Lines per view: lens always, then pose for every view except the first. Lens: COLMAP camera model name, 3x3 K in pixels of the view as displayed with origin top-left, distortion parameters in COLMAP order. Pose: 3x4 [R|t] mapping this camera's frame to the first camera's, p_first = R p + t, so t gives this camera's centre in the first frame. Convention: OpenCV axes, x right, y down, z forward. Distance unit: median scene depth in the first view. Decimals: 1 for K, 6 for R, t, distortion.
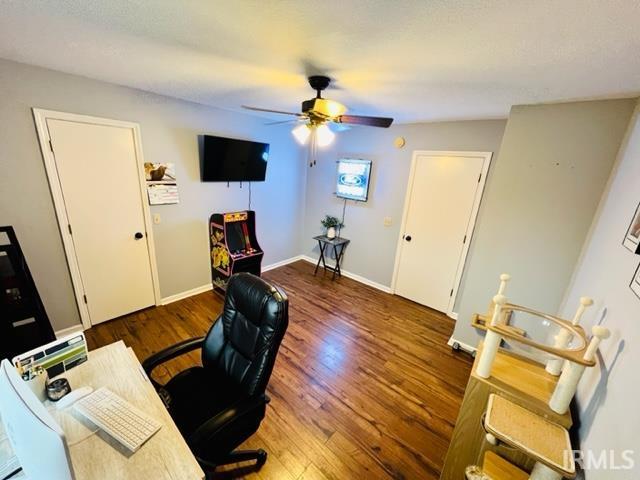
lens RADIAL K [[252.8, 0, 320.9], [0, 252.8, 239.3], [0, 0, 1]] dist [-0.001044, 0.000535]
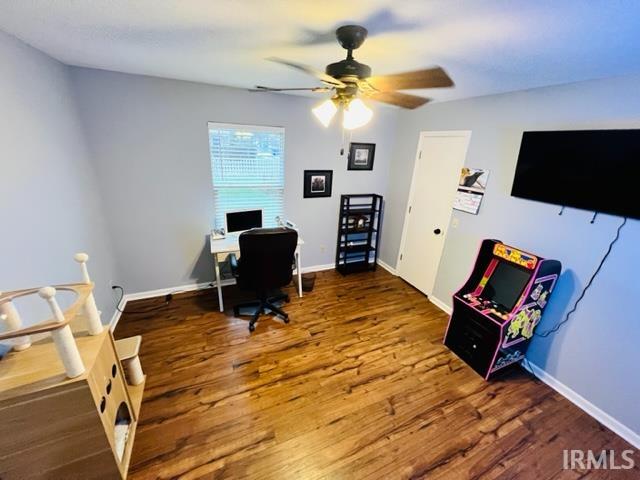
lens RADIAL K [[252.8, 0, 319.6], [0, 252.8, 241.3], [0, 0, 1]] dist [-0.001044, 0.000535]
pose [[-0.437945, 0.234812, -0.867795, 0.517322], [-0.330505, 0.855635, 0.398315, -0.260282], [0.836045, 0.461250, -0.297115, 0.940807]]
